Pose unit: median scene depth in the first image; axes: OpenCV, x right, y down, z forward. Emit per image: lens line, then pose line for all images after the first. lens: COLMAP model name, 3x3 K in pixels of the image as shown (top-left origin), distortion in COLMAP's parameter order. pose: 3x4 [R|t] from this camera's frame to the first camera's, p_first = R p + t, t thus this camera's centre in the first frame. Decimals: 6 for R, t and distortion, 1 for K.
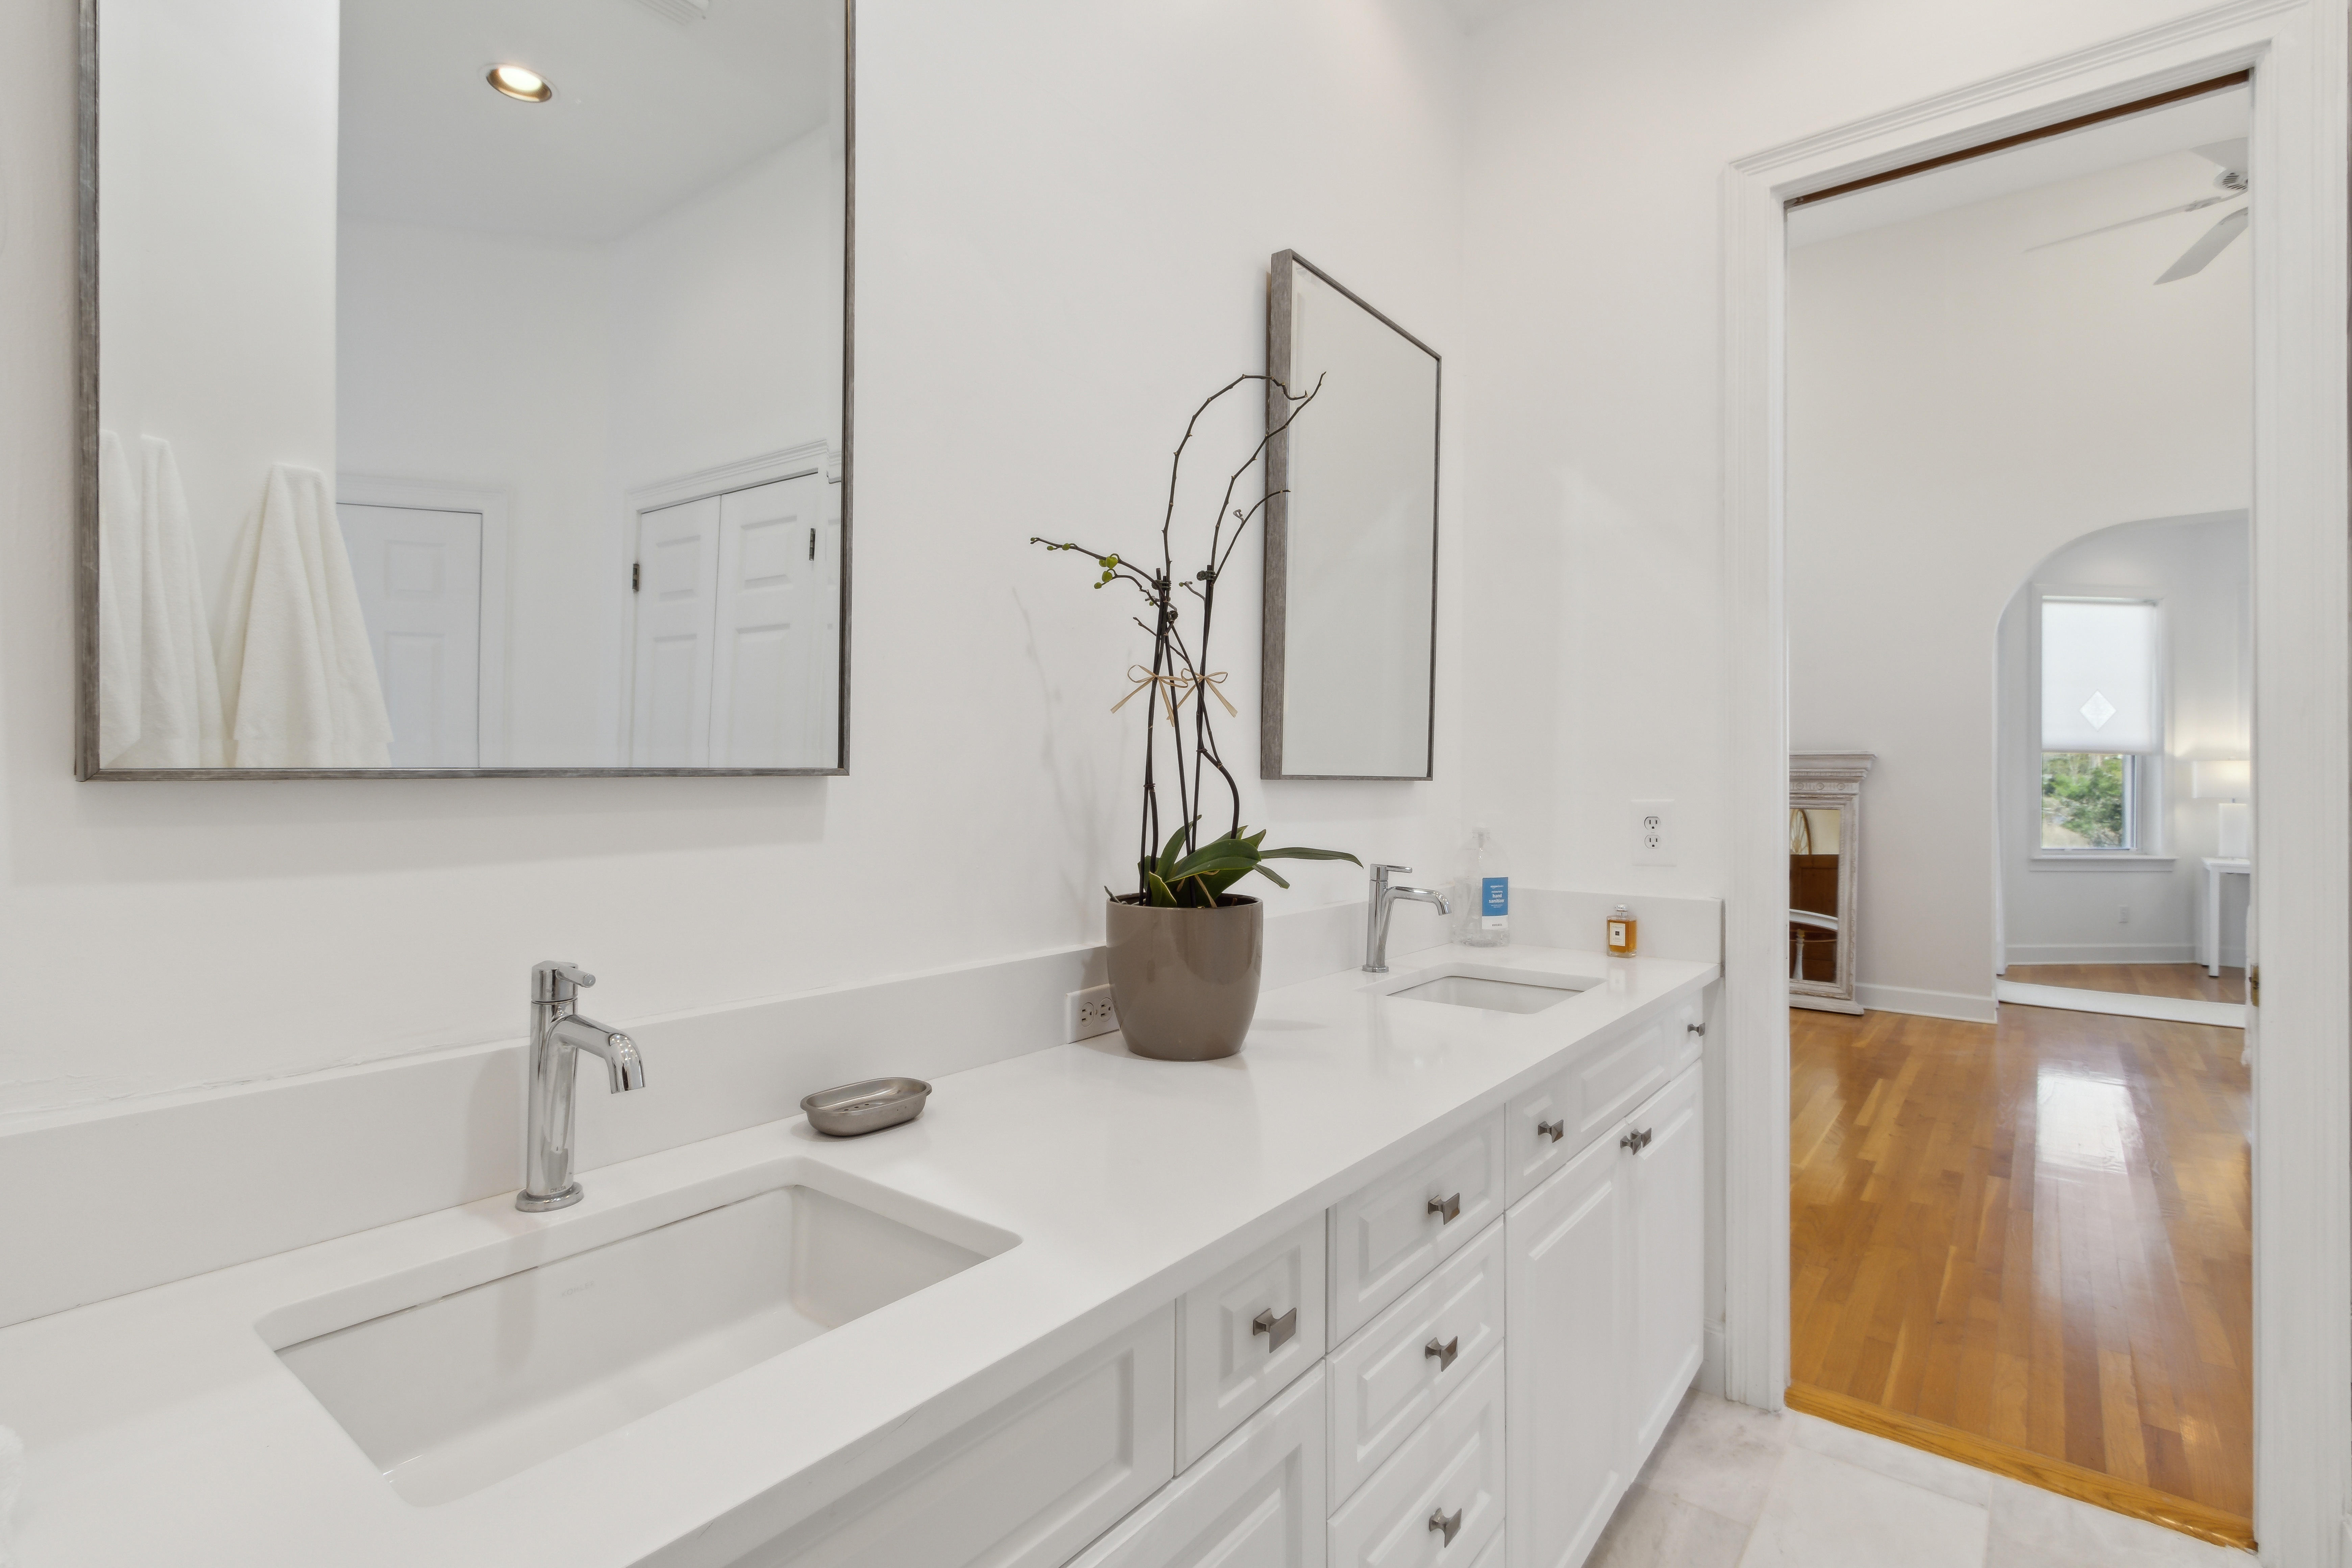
lens RADIAL K [[1095.4, 0, 1173.3], [0, 1095.4, 783.1], [0, 0, 1]] dist [0.002315, -0.003562]
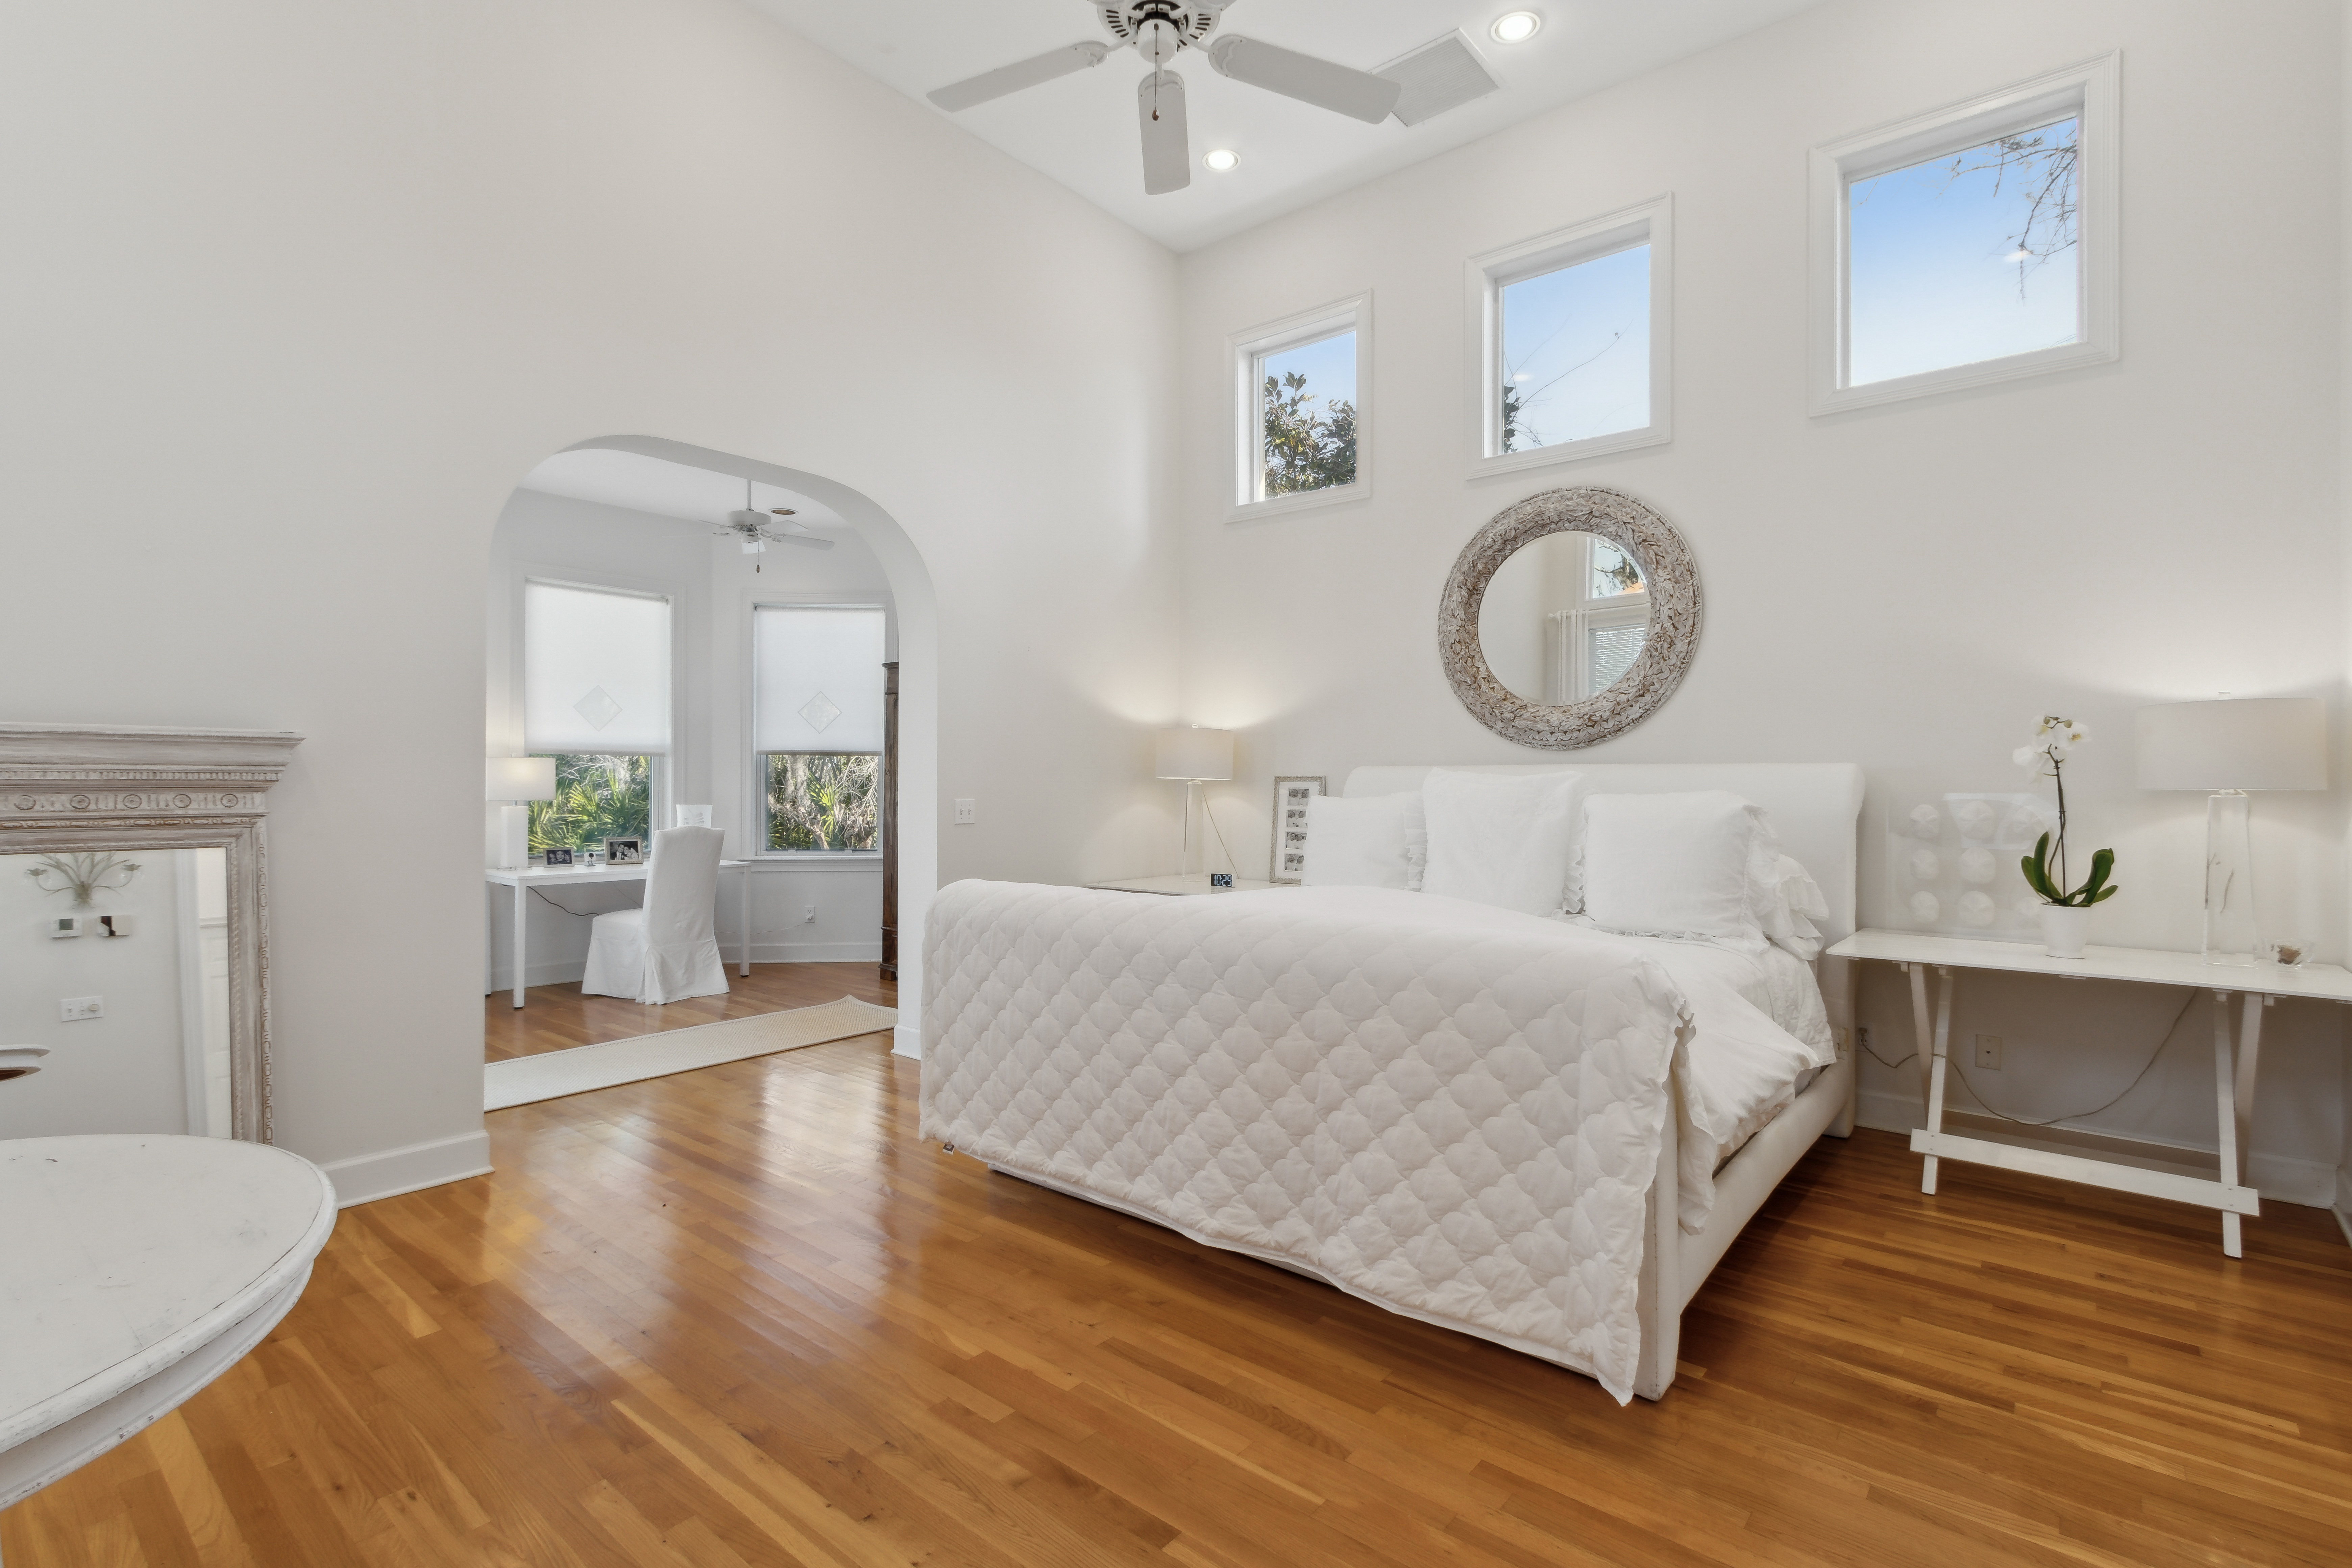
lens RADIAL K [[1095.4, 0, 1175.9], [0, 1095.4, 785.5], [0, 0, 1]] dist [0.002315, -0.003562]
pose [[0.031780, -0.009501, 0.999450, 0.124900], [0.007146, 0.999931, 0.009279, -0.005177], [-0.999469, 0.006847, 0.031845, 0.555413]]
